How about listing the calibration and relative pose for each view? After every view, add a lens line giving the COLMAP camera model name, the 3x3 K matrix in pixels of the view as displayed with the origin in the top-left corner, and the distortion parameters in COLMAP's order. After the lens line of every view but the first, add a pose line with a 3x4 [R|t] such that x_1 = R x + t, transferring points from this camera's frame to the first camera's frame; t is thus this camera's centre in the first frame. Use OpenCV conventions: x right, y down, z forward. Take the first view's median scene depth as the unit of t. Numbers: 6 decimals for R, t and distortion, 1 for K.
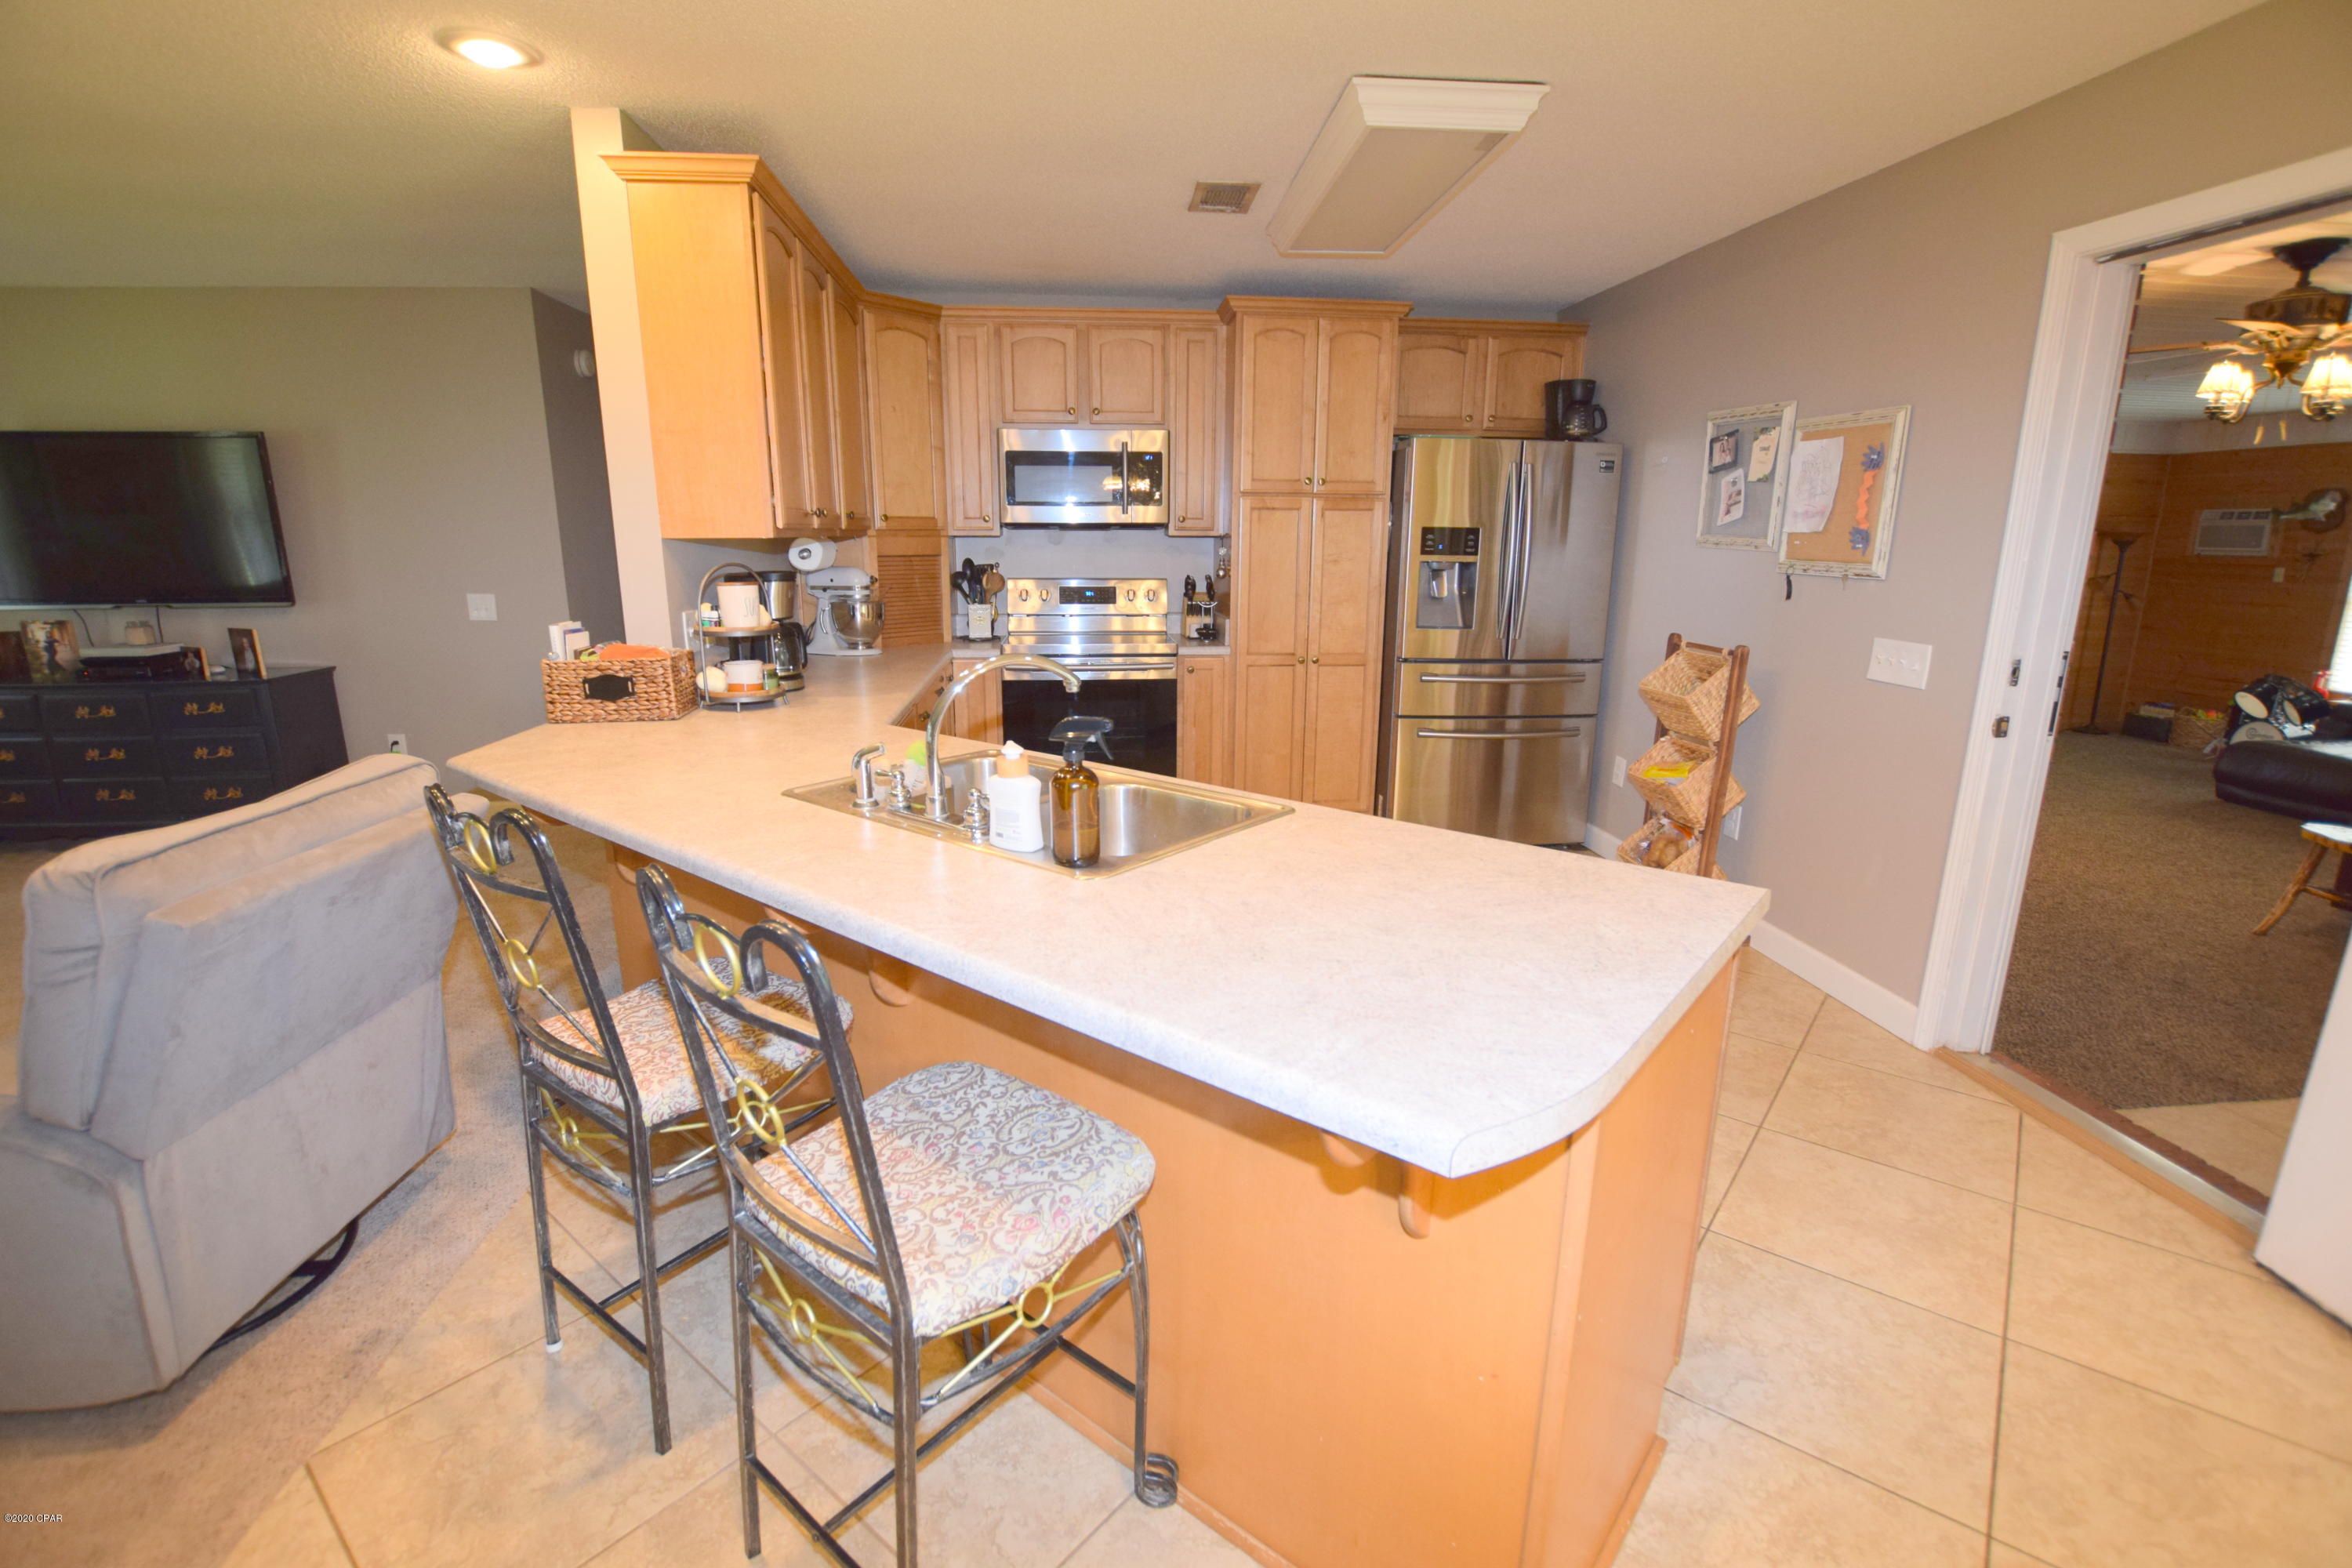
lens RADIAL K [[1051.3, 0, 1189.1], [0, 1051.3, 776.2], [0, 0, 1]] dist [-0.023279, 0.000550]
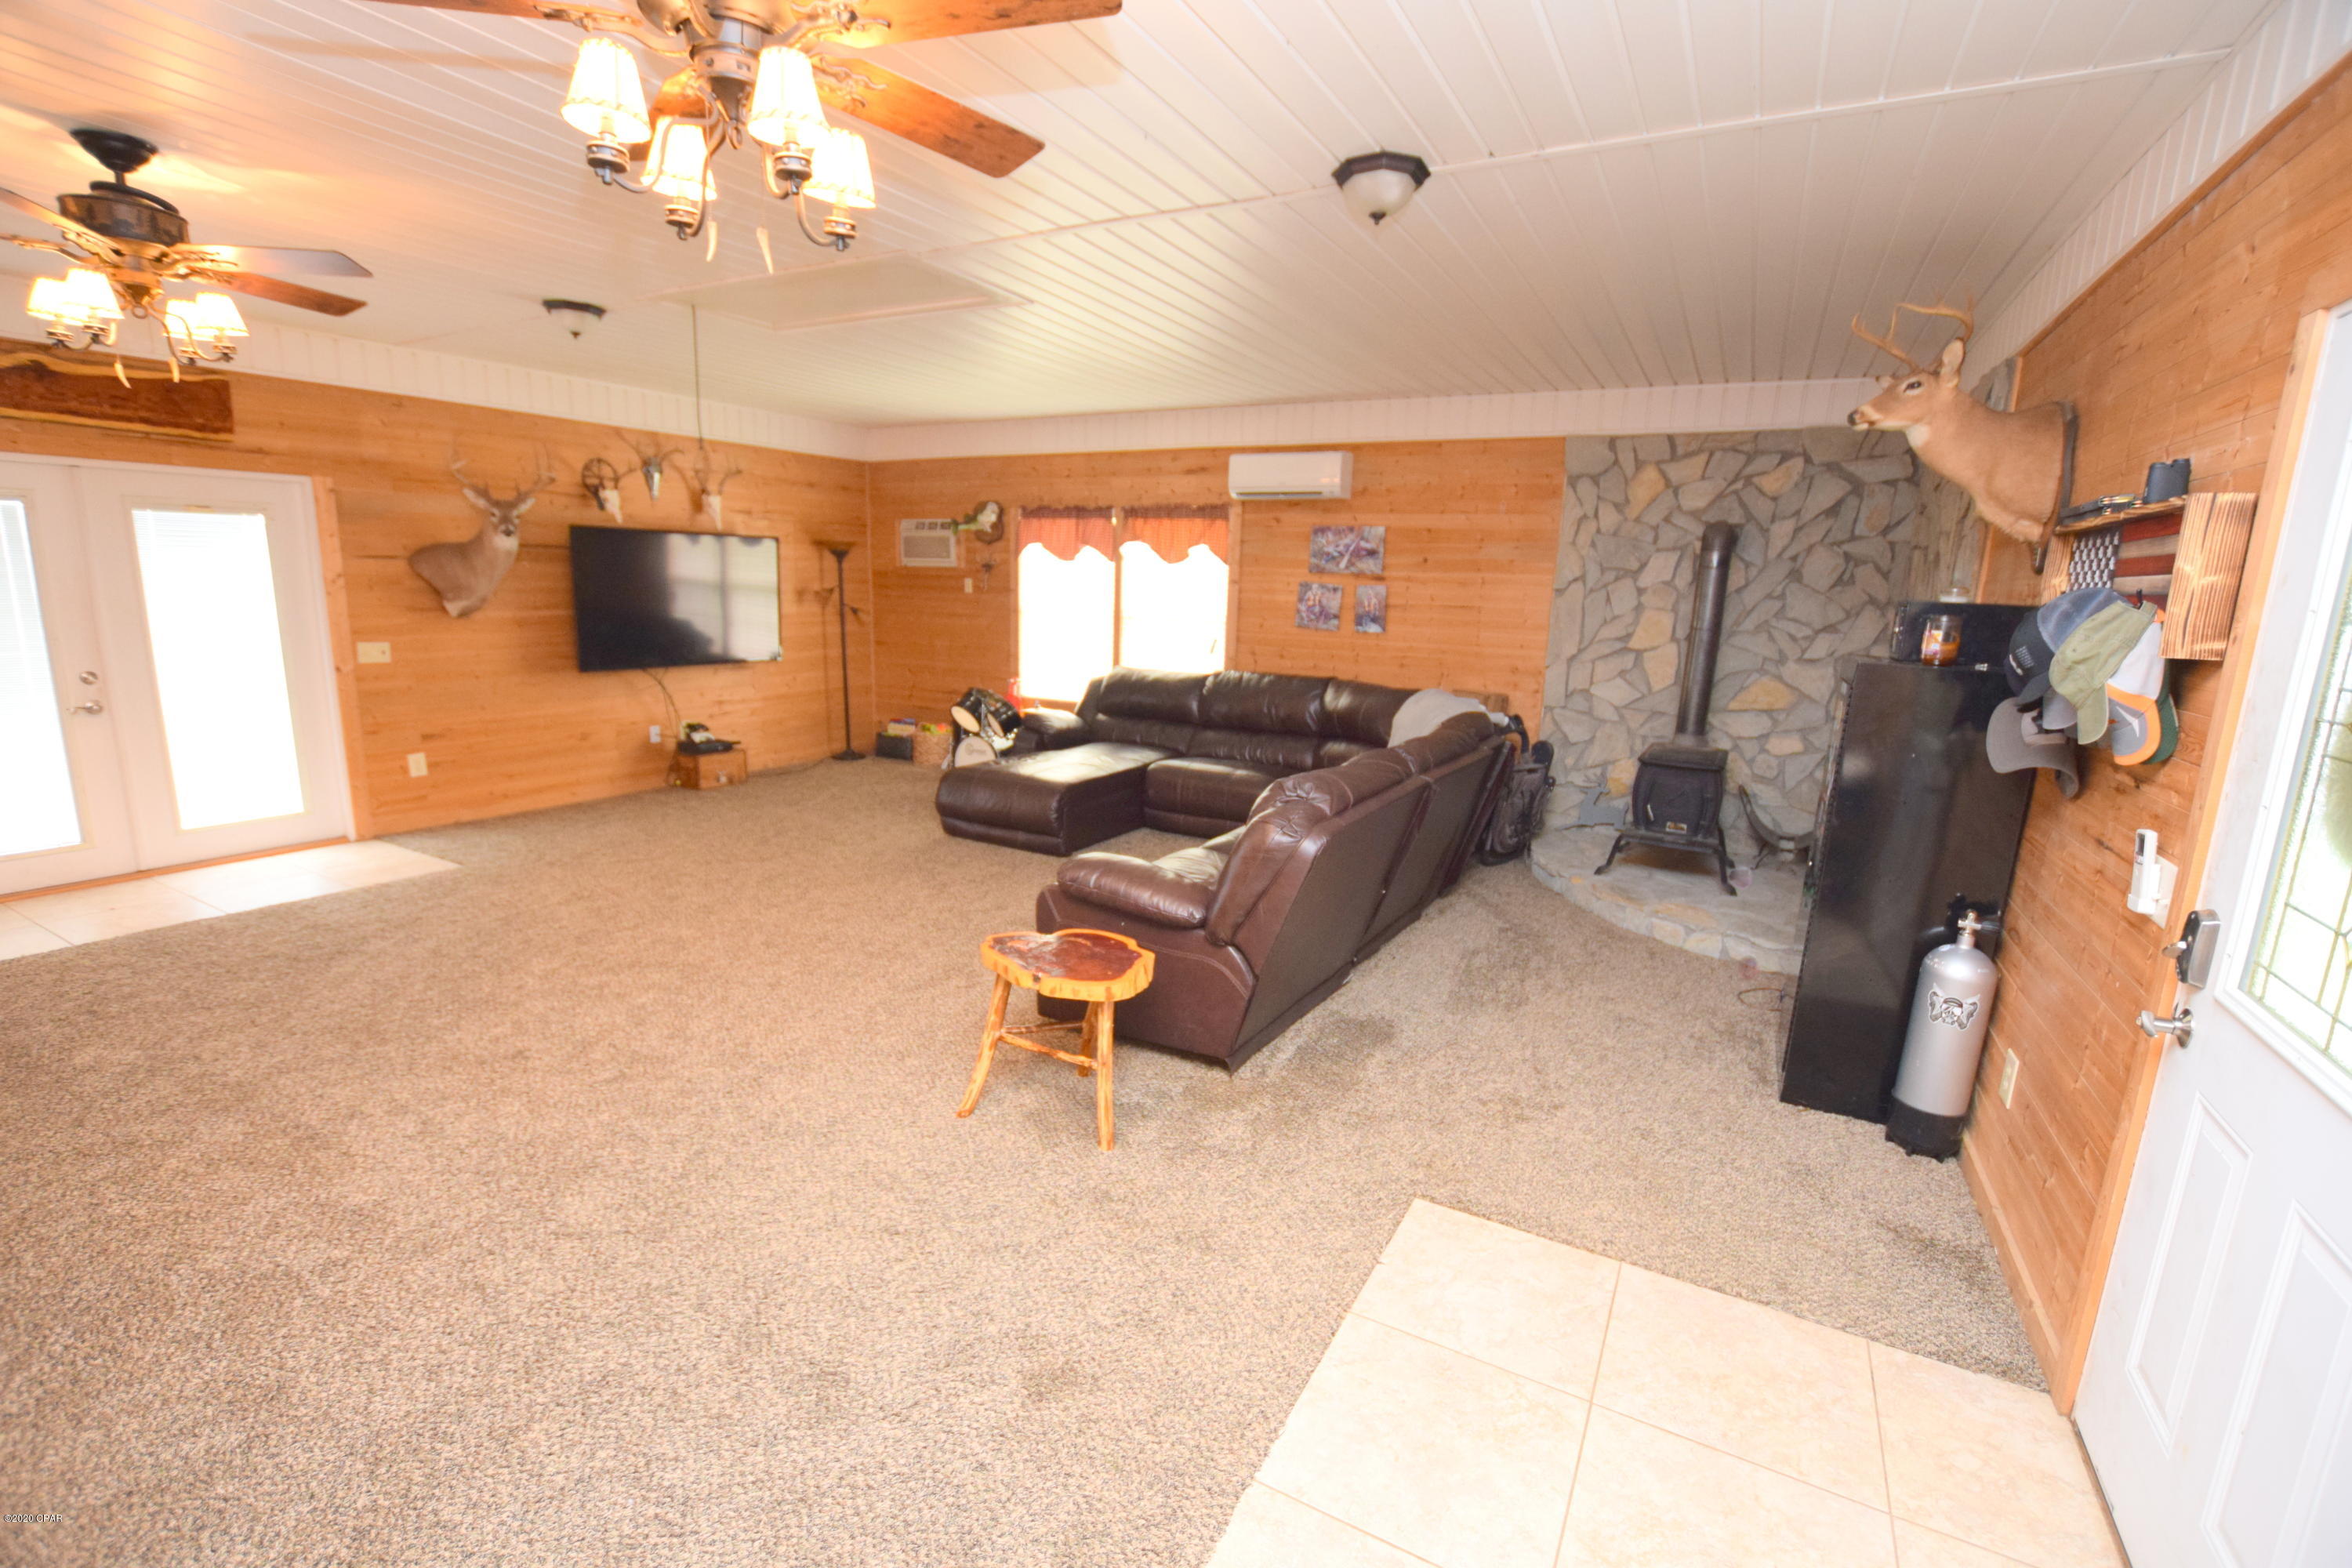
lens RADIAL K [[1051.3, 0, 1173.9], [0, 1051.3, 788.9], [0, 0, 1]] dist [-0.023279, 0.000550]
pose [[0.573047, -0.153875, 0.804947, 0.320867], [0.158174, 0.984513, 0.075597, -0.046099], [-0.804113, 0.084001, 0.588511, 0.247337]]
